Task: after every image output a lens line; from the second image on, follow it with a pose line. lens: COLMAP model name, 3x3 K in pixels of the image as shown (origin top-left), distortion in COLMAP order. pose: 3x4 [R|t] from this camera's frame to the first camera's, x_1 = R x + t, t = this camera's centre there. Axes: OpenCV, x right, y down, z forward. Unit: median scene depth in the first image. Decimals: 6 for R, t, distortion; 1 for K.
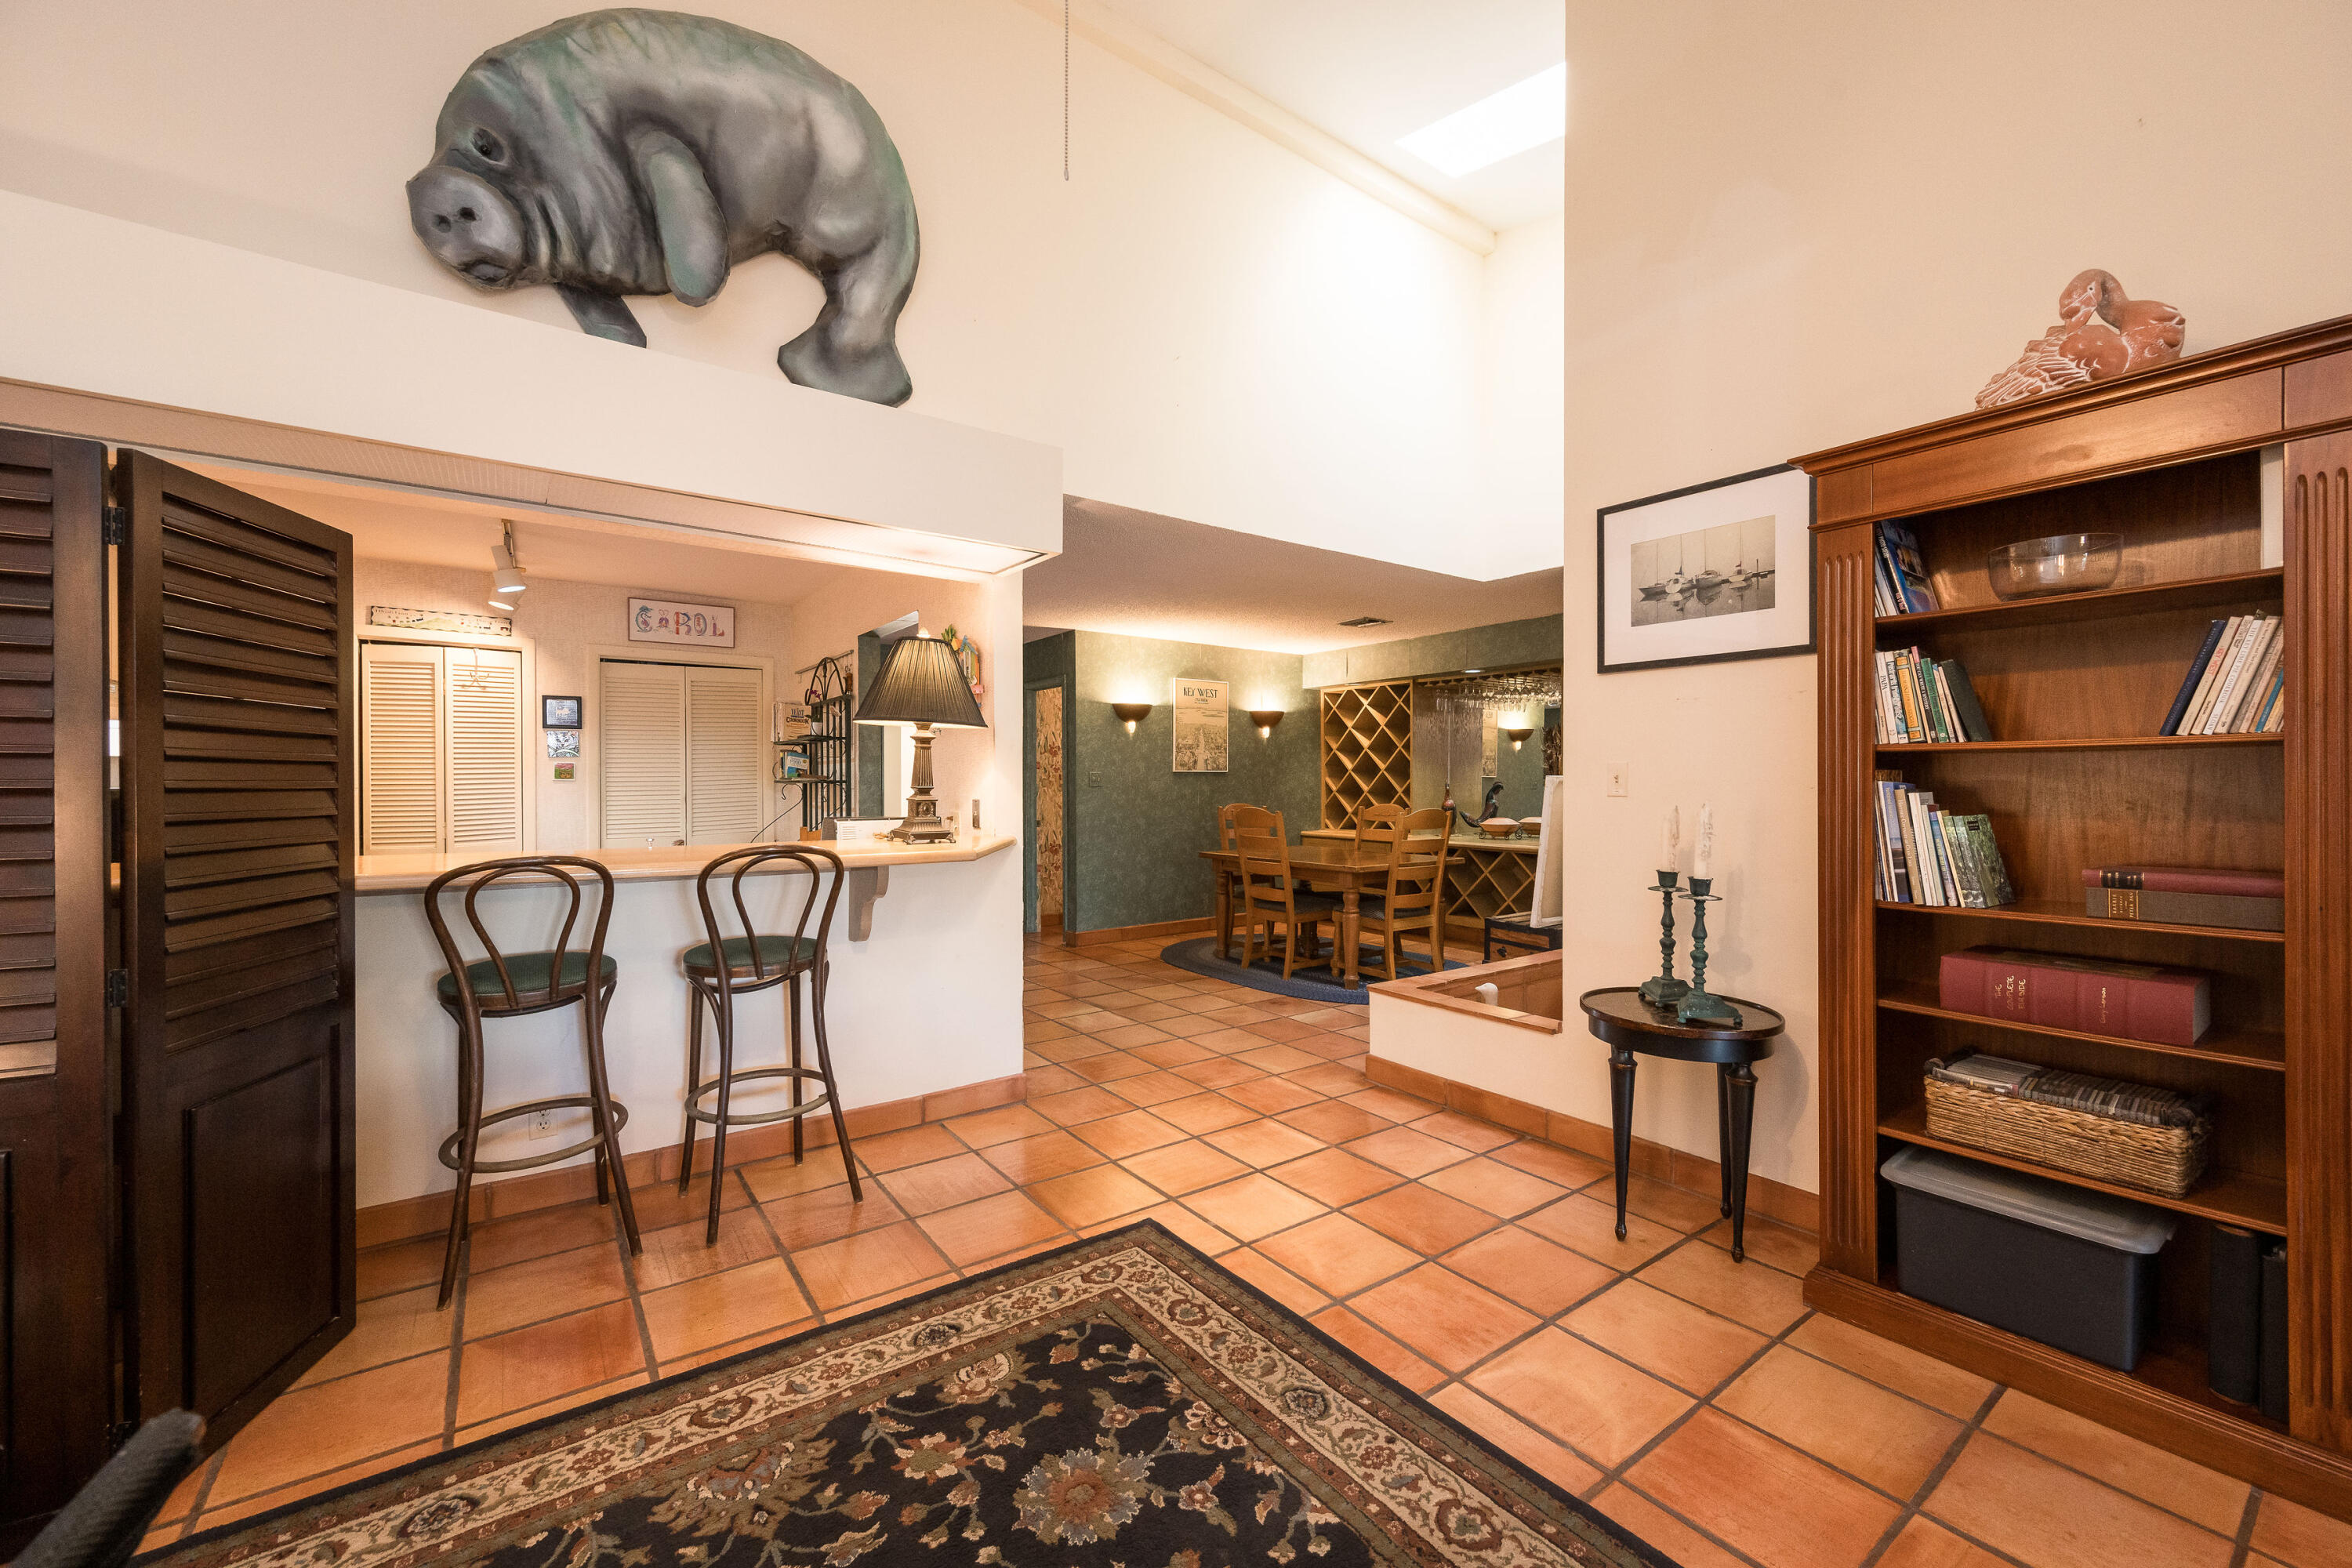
lens RADIAL K [[926.6, 0, 1194.1], [0, 926.6, 784.4], [0, 0, 1]] dist [-0.001856, 0.000206]
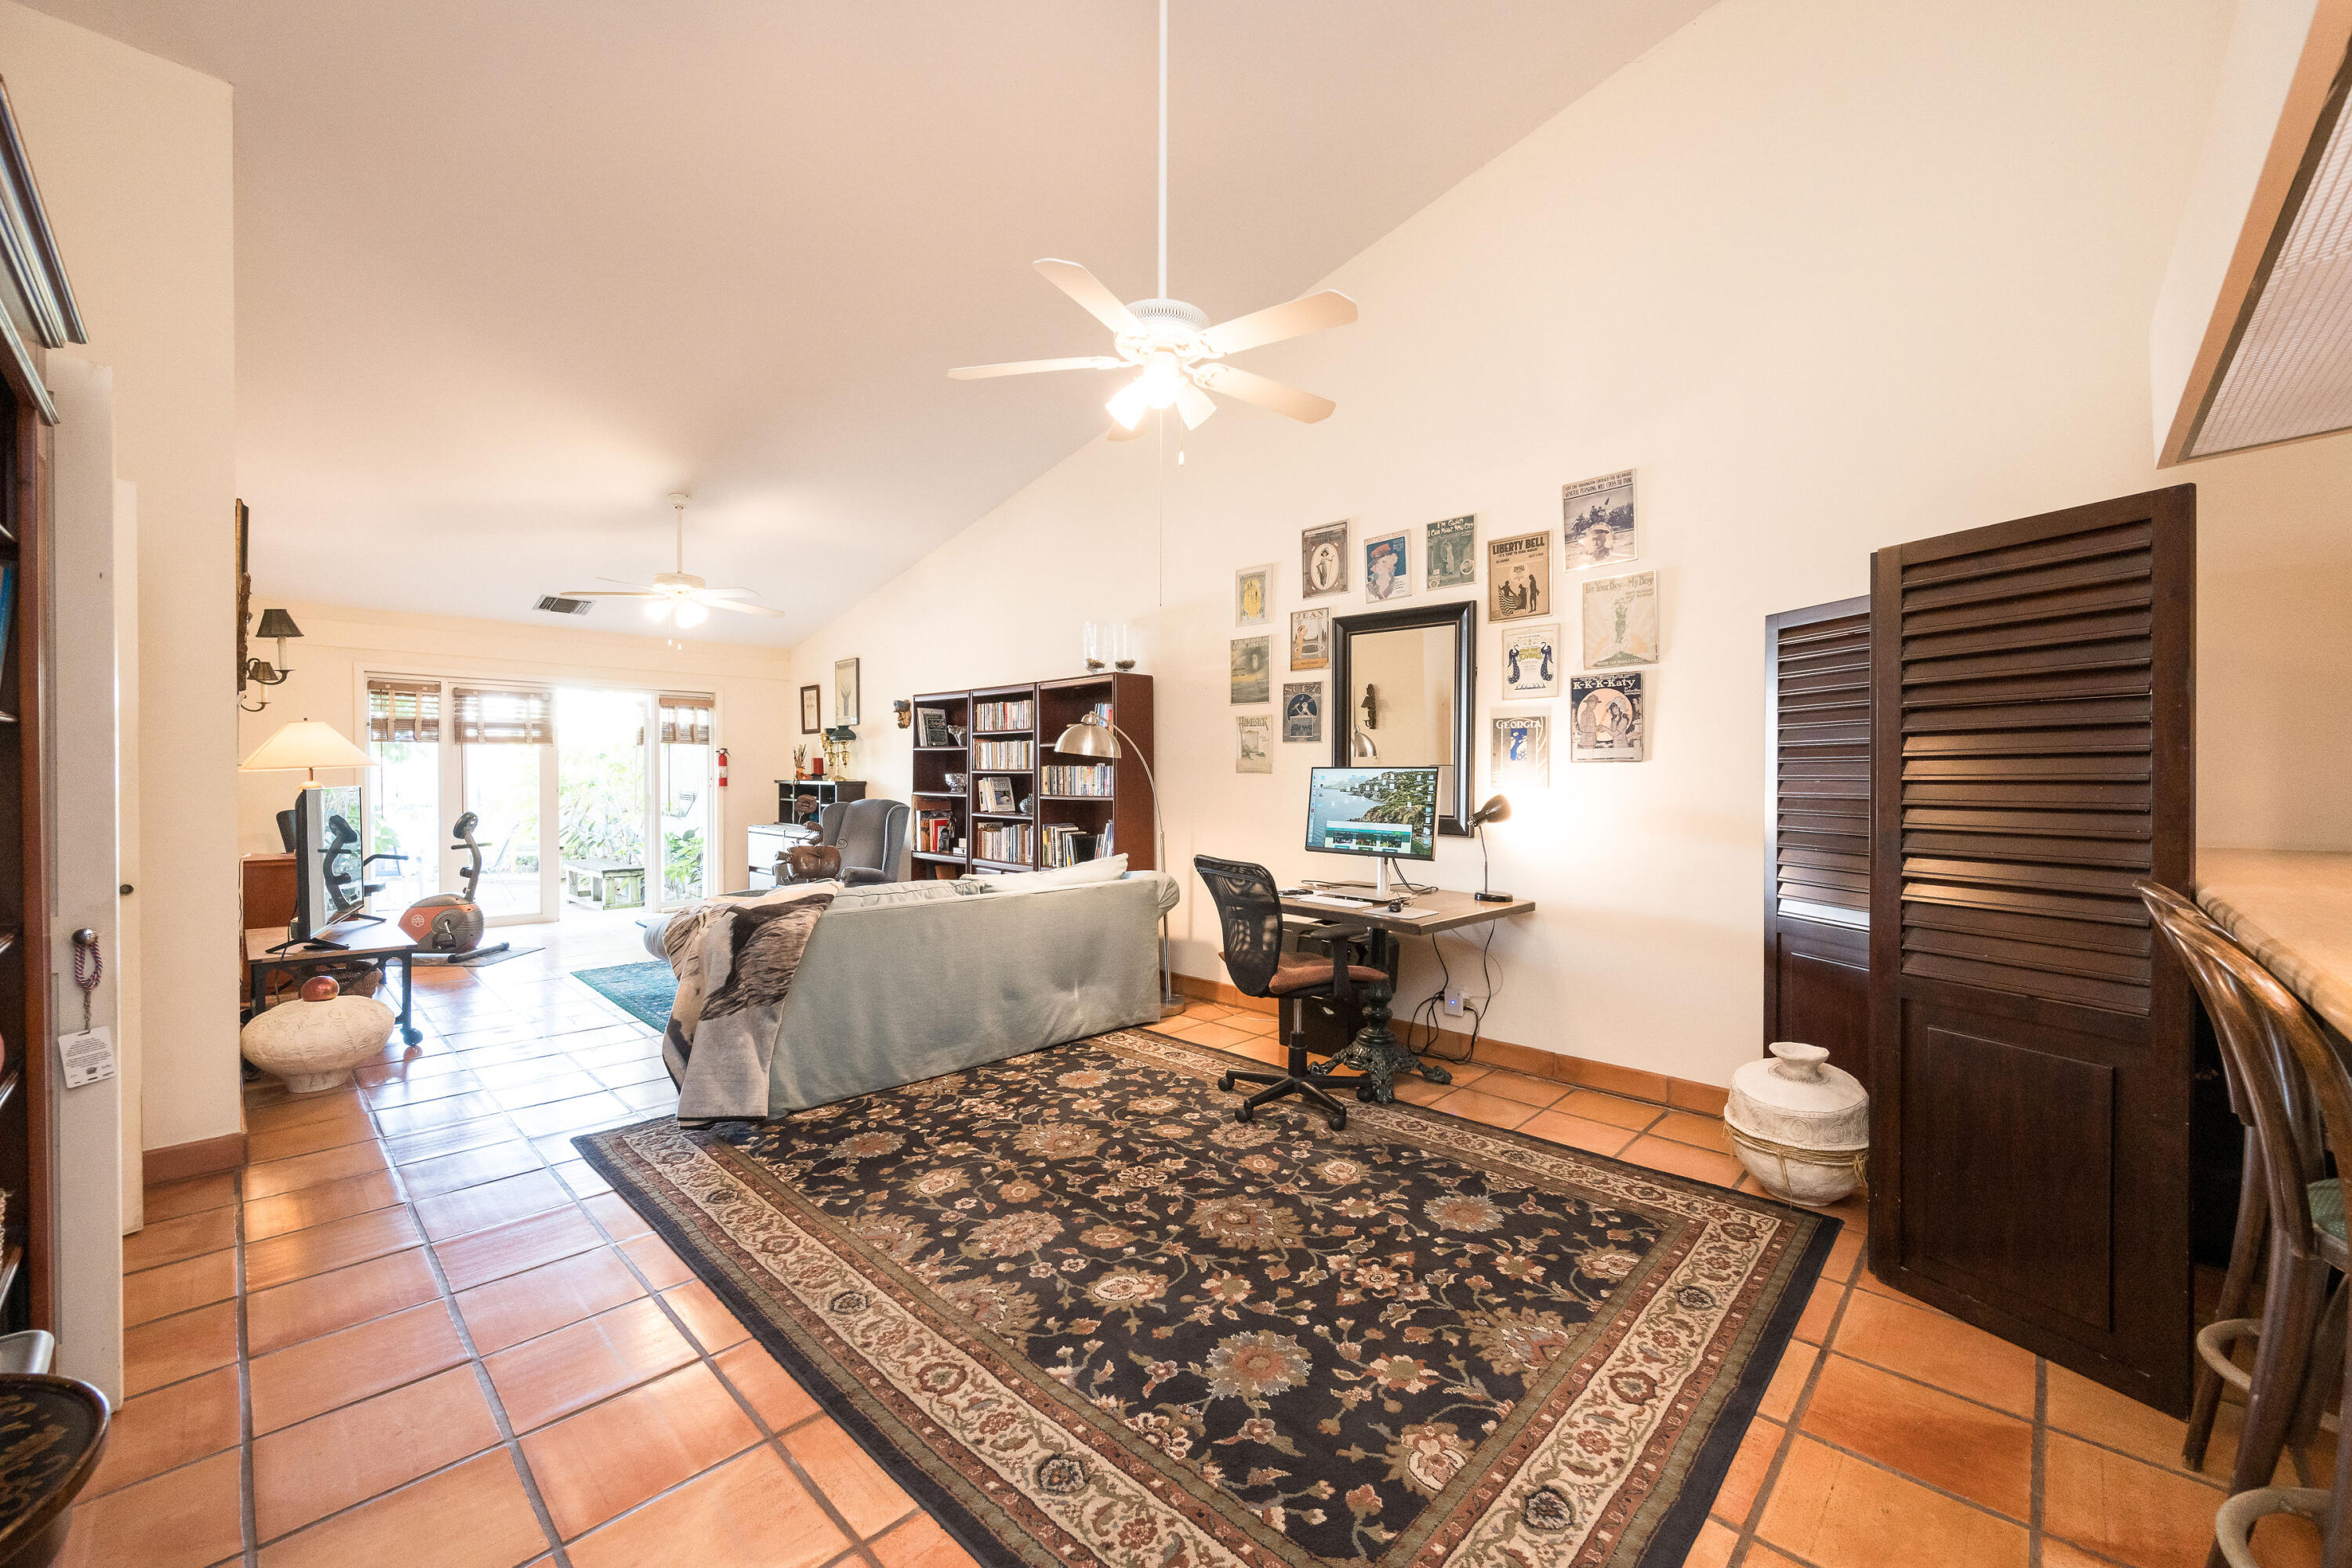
lens RADIAL K [[926.6, 0, 1188.4], [0, 926.6, 787.9], [0, 0, 1]] dist [-0.001856, 0.000206]
pose [[-0.985228, -0.000411, -0.171248, 0.140834], [-0.001885, 0.999963, 0.008442, 0.003749], [0.171238, 0.008640, -0.985192, 1.740787]]
